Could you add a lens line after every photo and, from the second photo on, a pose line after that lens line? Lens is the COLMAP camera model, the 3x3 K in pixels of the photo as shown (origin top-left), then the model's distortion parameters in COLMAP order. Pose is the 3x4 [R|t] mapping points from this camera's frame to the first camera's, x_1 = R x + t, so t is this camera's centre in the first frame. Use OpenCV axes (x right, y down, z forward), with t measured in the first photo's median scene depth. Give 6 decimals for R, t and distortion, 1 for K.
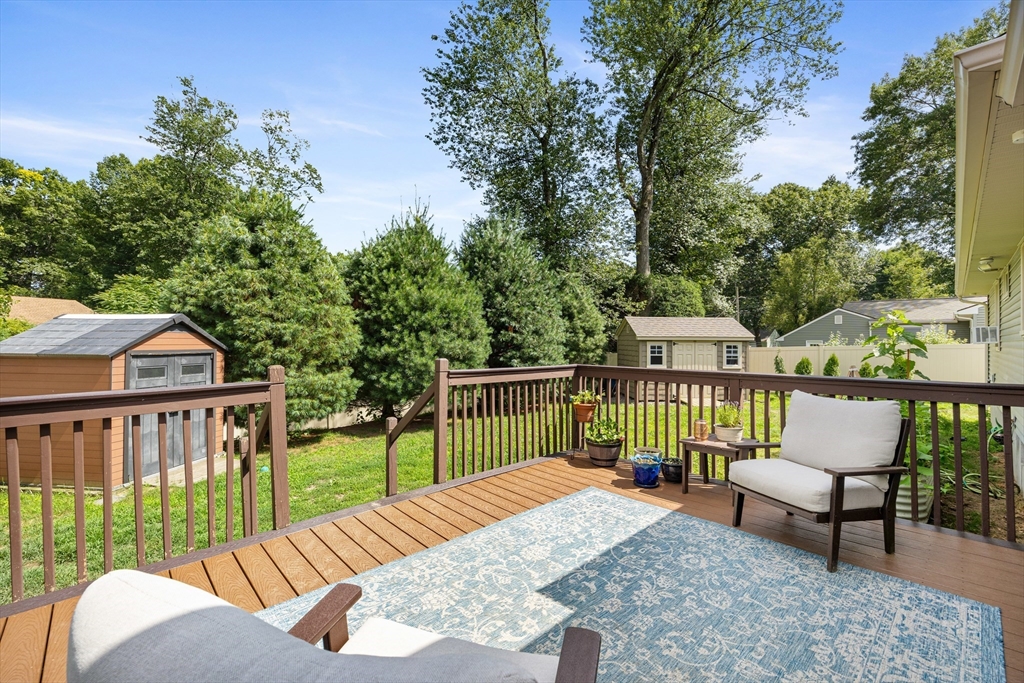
lens RADIAL K [[436.9, 0, 510.4], [0, 436.9, 339.3], [0, 0, 1]] dist [-0.015162, -0.000158]
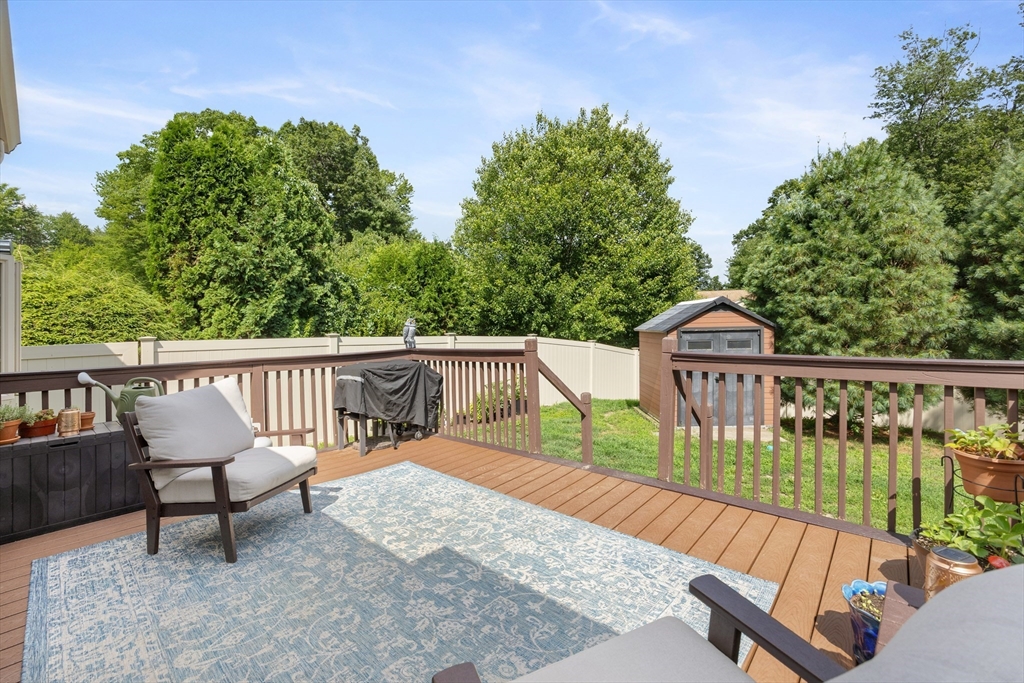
lens RADIAL K [[437.1, 0, 513.8], [0, 437.1, 322.3], [0, 0, 1]] dist [-0.020207, -0.000216]
pose [[0.069897, -0.012354, -0.997478, 0.332677], [0.028609, 0.999537, -0.010375, 0.006959], [0.997144, -0.027812, 0.070218, 0.313164]]
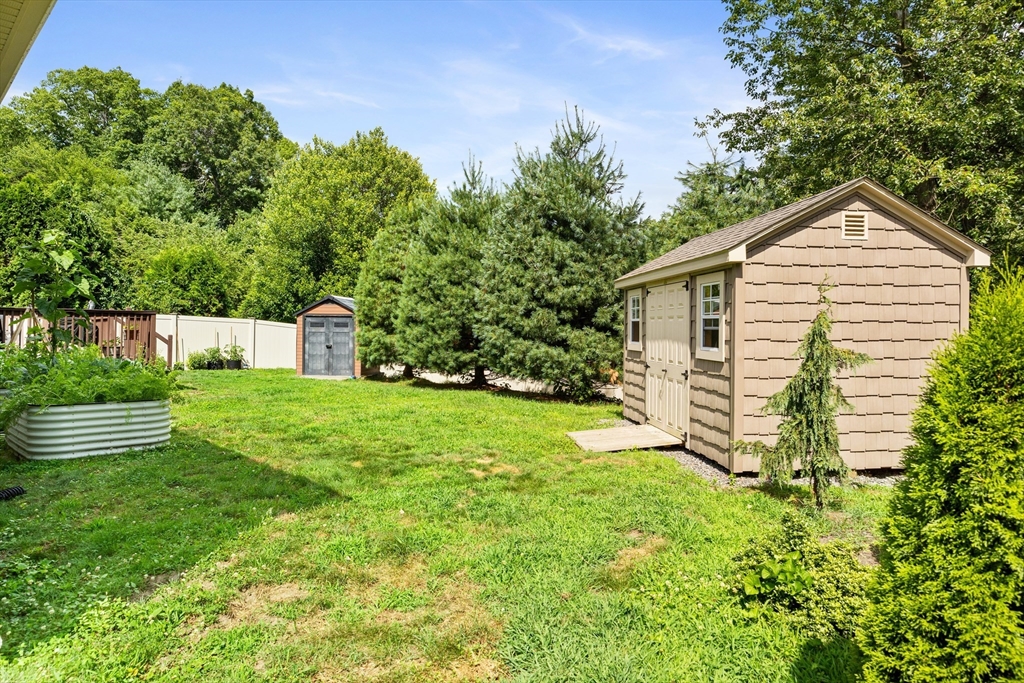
lens RADIAL K [[607.6, 0, 512.0], [0, 607.6, 341.5], [0, 0, 1]] dist [-0.001661, -0.002251]
pose [[0.030475, 0.018240, -0.999369, 1.668890], [-0.003871, 0.999828, 0.018130, 0.082493], [0.999528, 0.003316, 0.030541, 1.510624]]
